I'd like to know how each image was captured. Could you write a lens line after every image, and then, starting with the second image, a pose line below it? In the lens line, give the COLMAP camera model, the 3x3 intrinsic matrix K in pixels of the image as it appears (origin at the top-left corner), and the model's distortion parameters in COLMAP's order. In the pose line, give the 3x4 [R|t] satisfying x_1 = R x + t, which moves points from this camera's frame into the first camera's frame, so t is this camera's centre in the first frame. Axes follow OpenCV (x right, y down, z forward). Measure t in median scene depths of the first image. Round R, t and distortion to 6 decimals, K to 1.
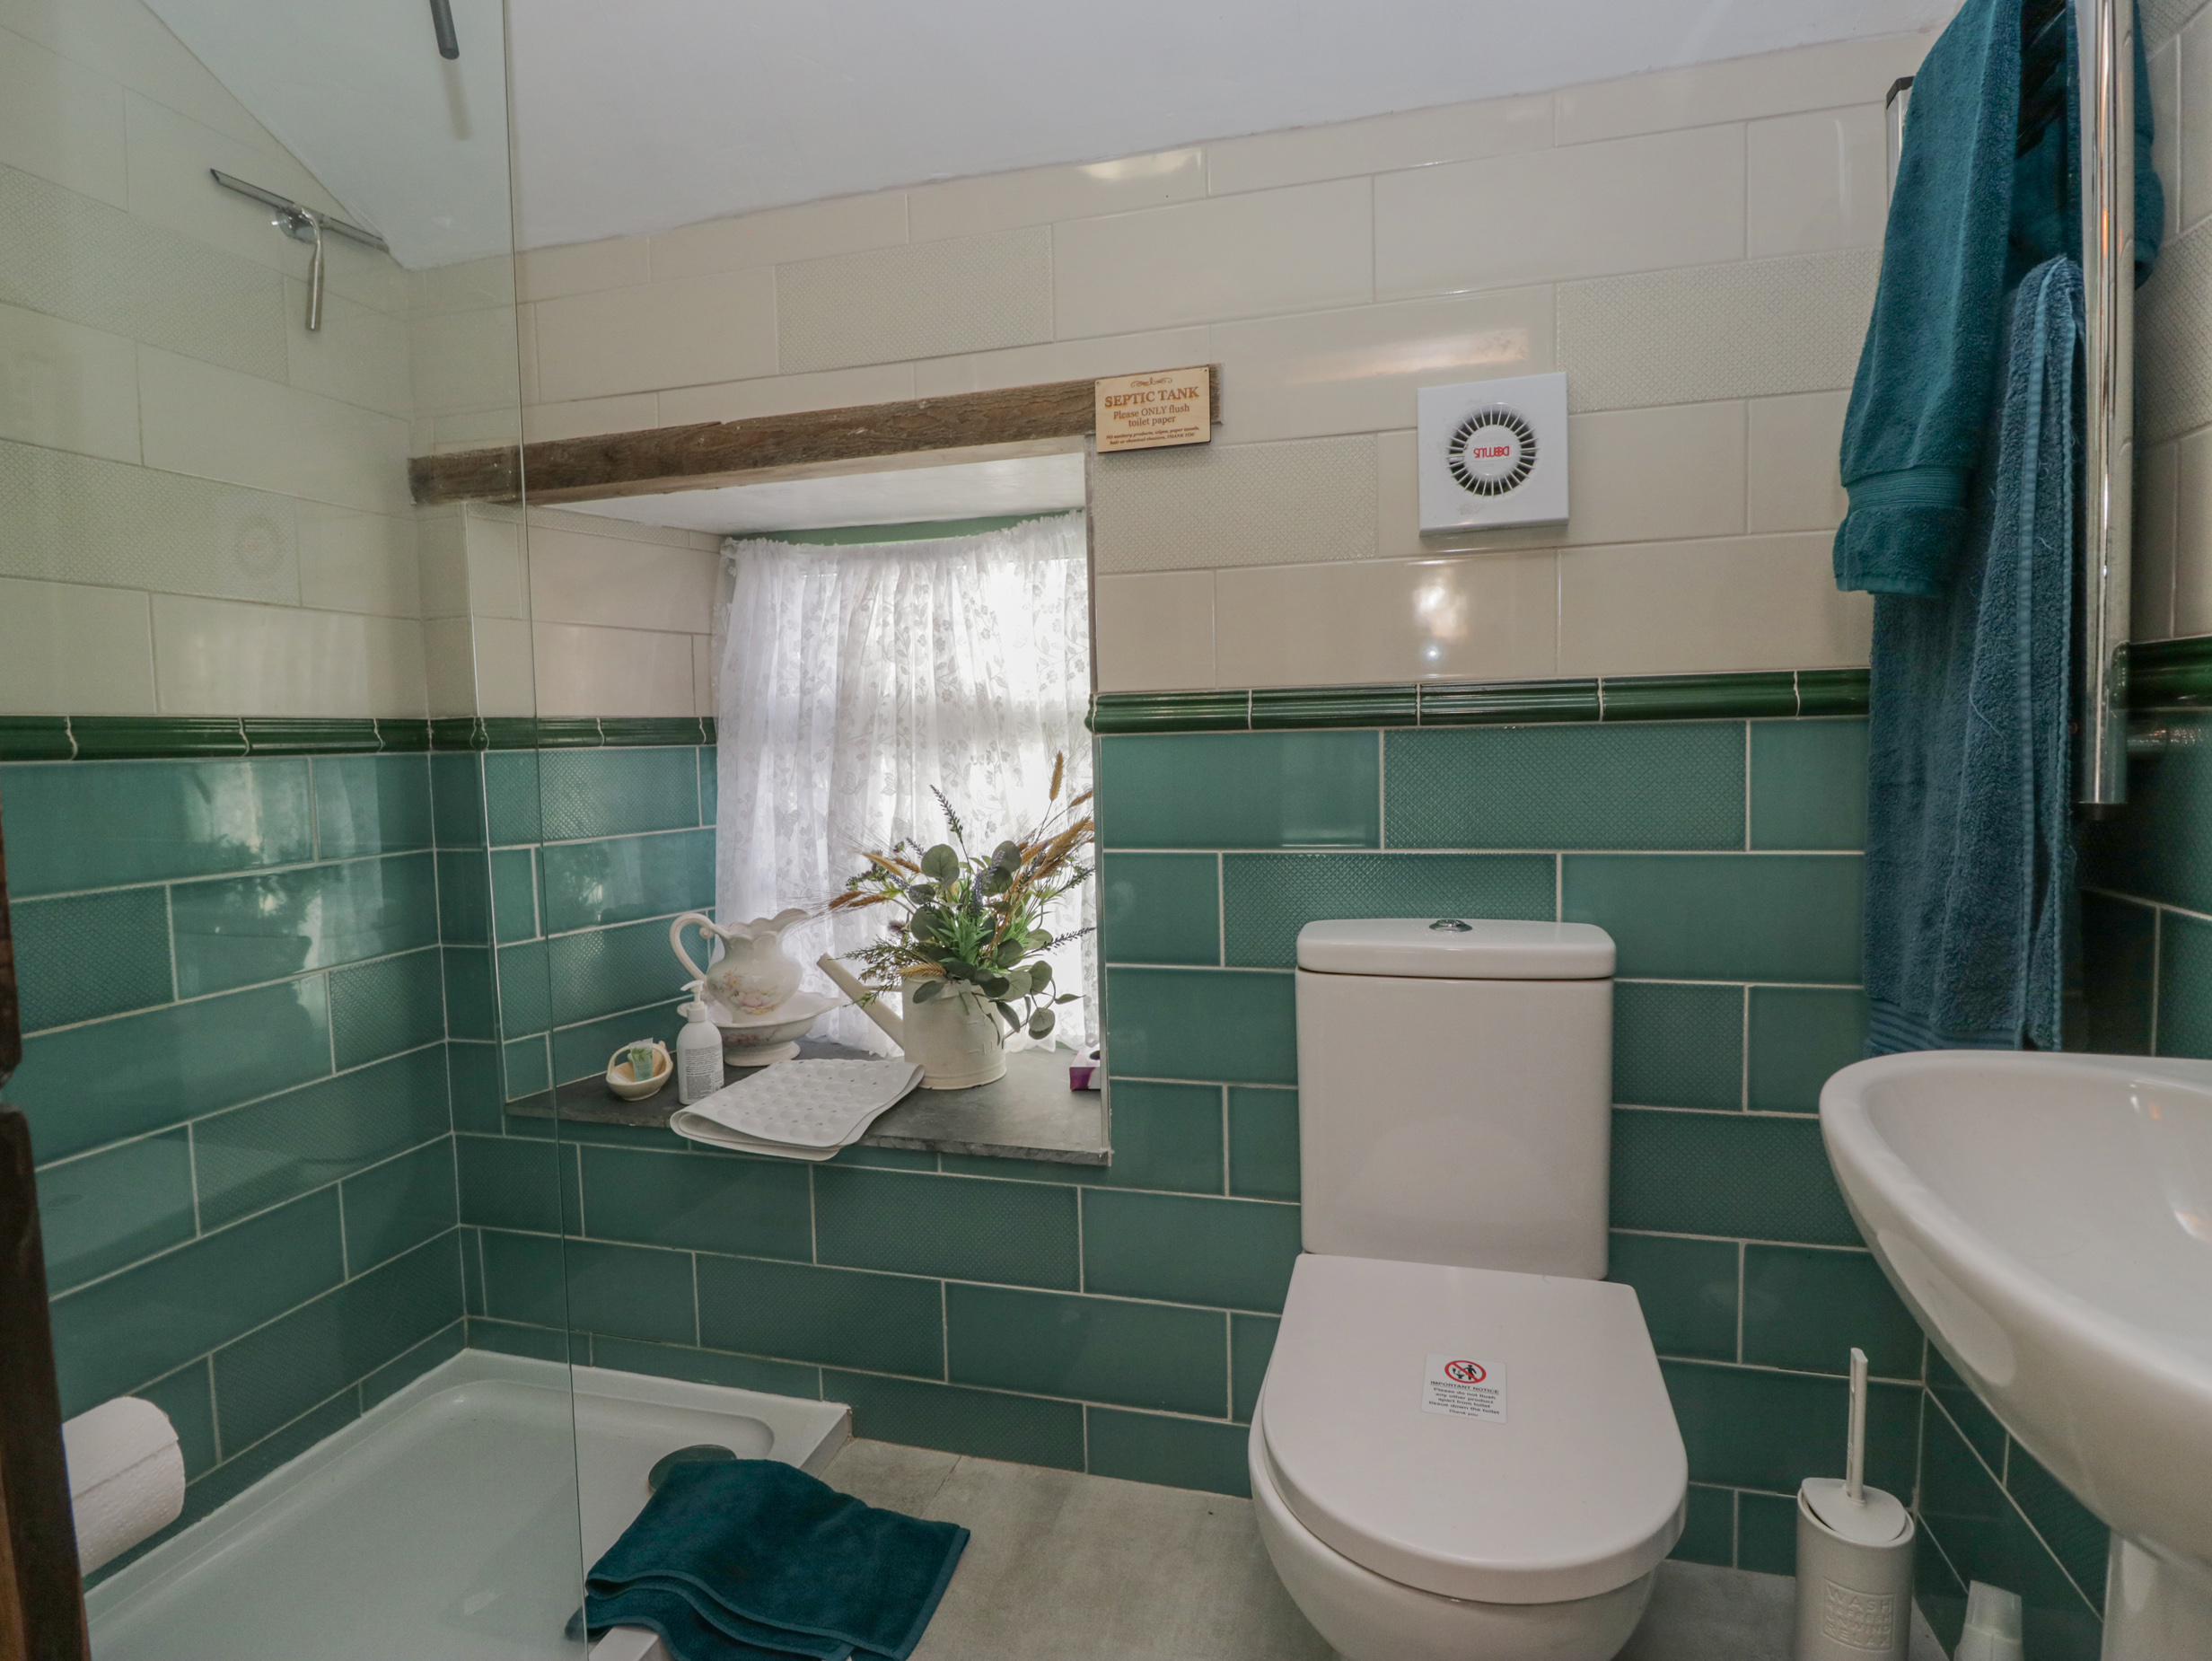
lens RADIAL K [[1153.2, 0, 1118.6], [0, 1153.2, 799.0], [0, 0, 1]] dist [0.003124, -0.014804]
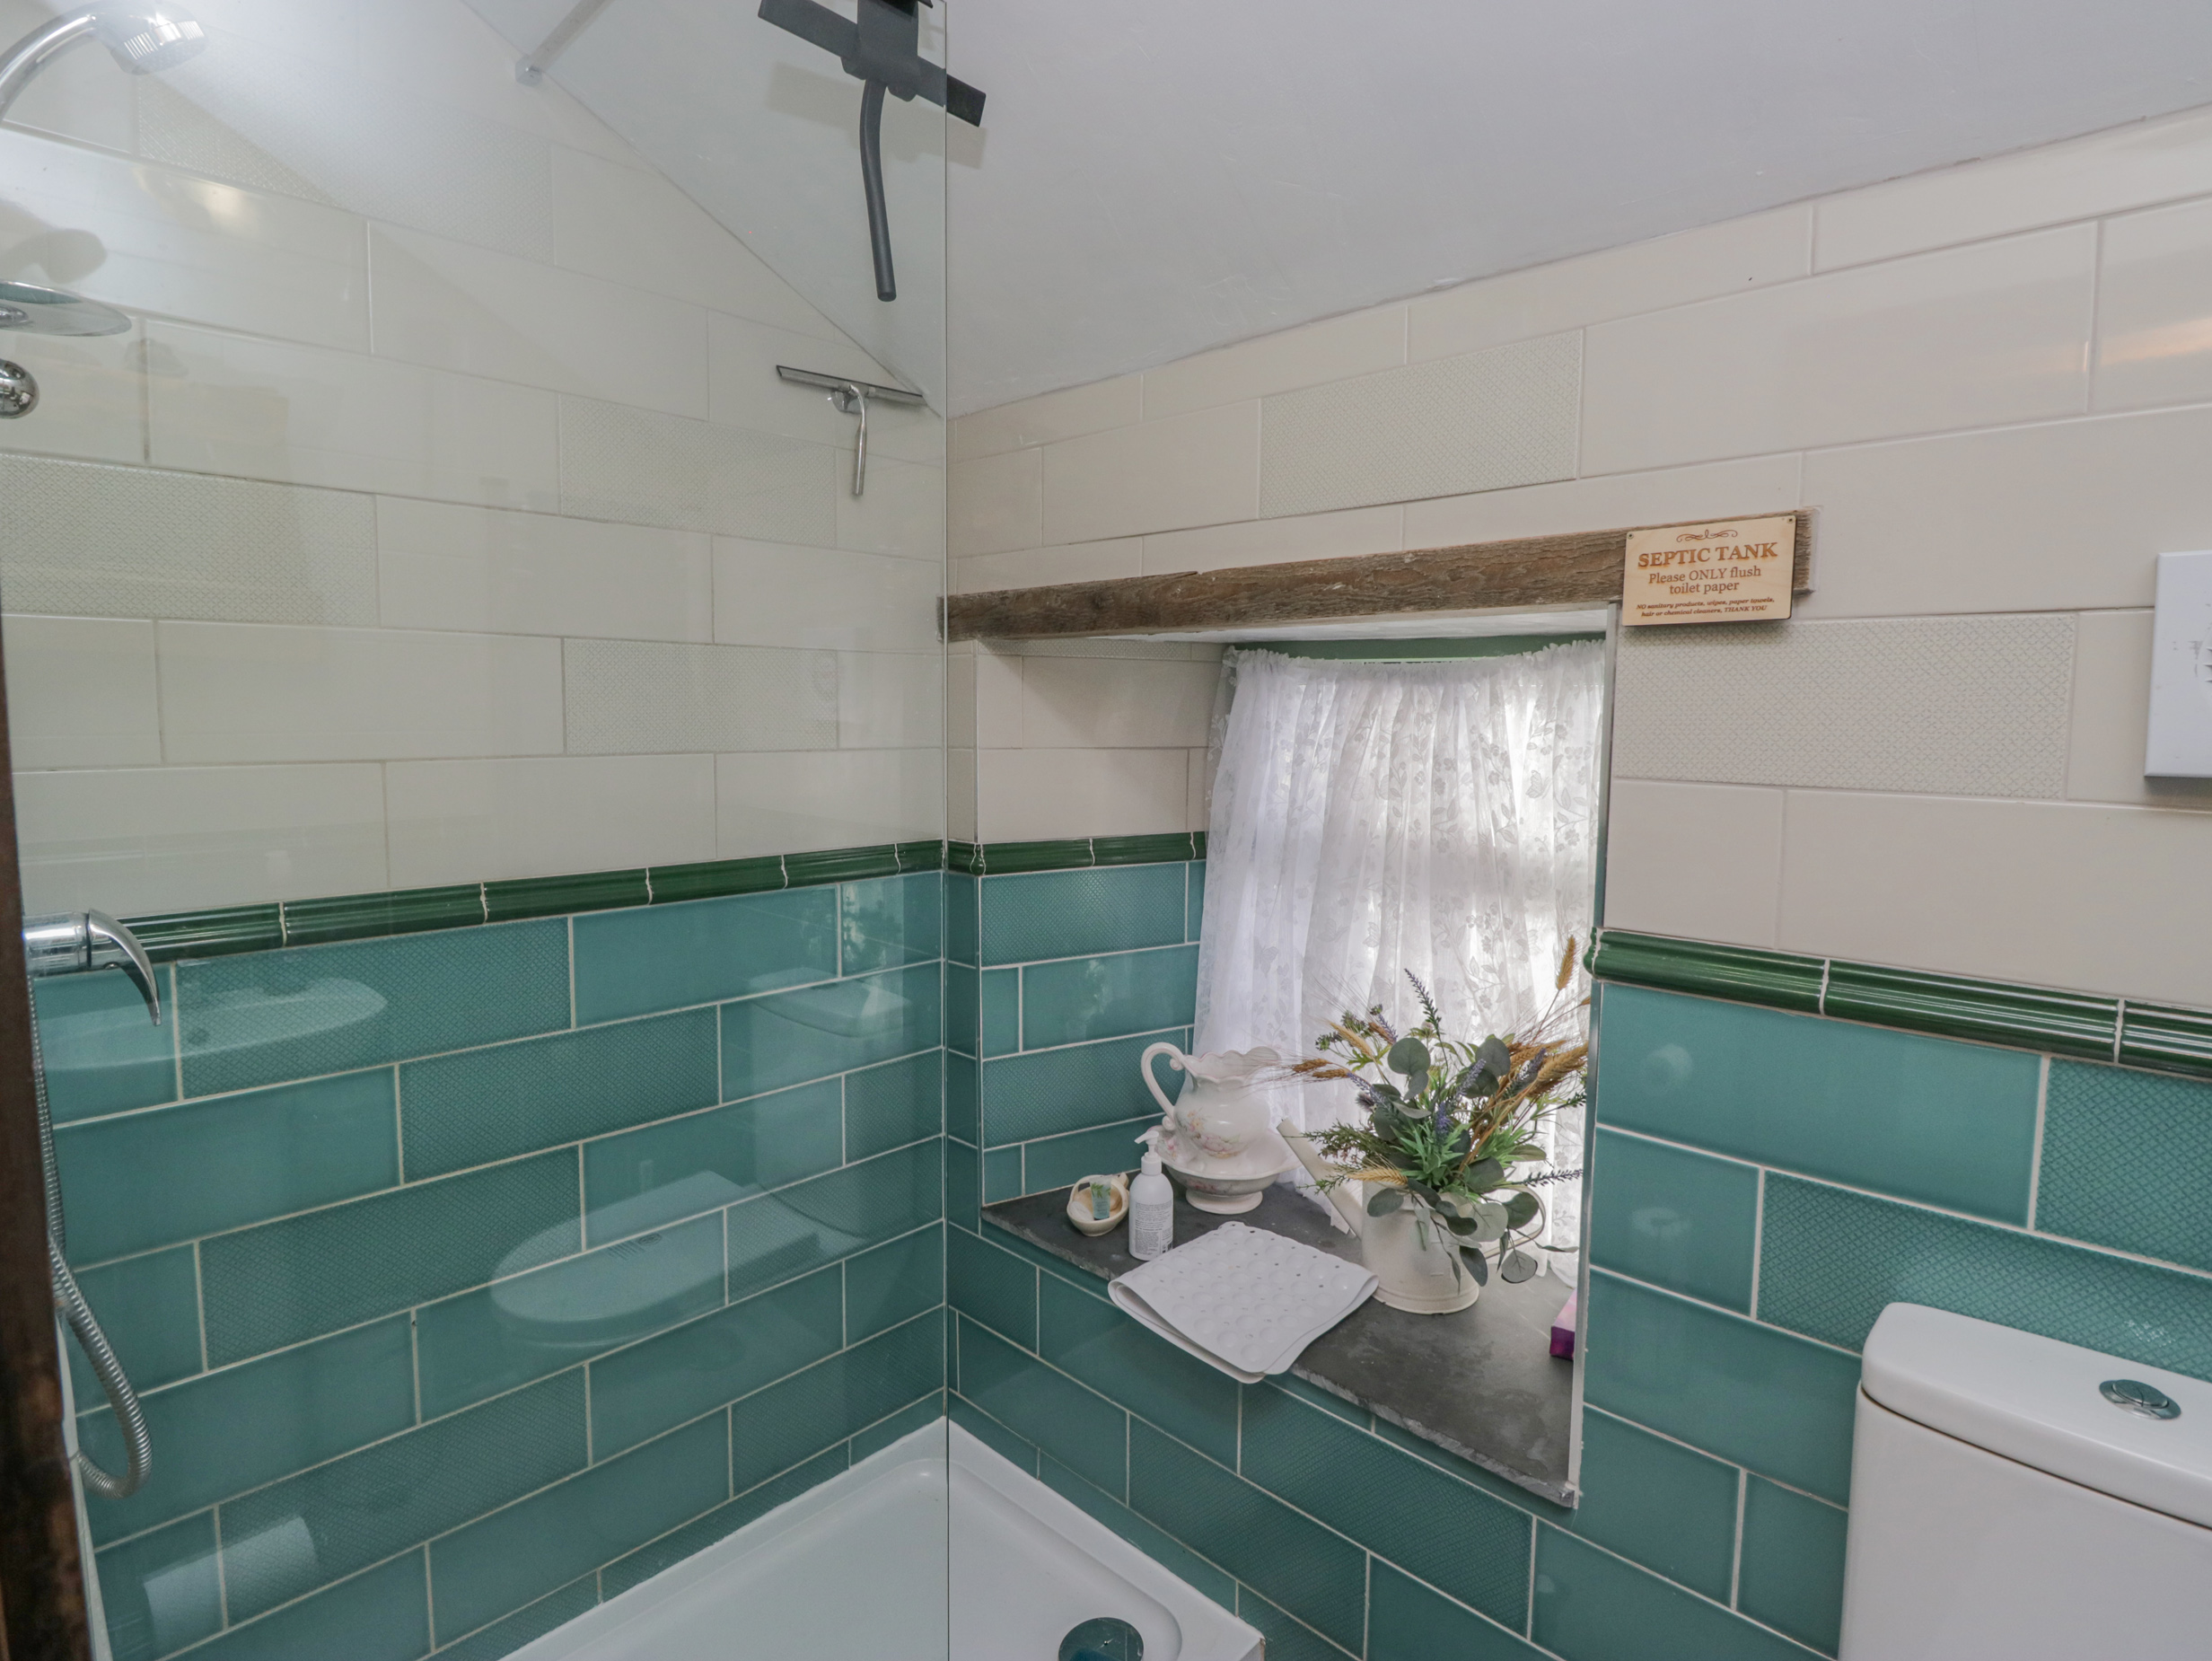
lens RADIAL K [[1153.2, 0, 1118.6], [0, 1153.2, 799.0], [0, 0, 1]] dist [0.003124, -0.014804]
pose [[0.881145, 0.072037, -0.467327, 0.041682], [-0.059202, 0.997357, 0.042114, -0.155397], [0.469125, -0.009442, 0.883081, 0.125285]]
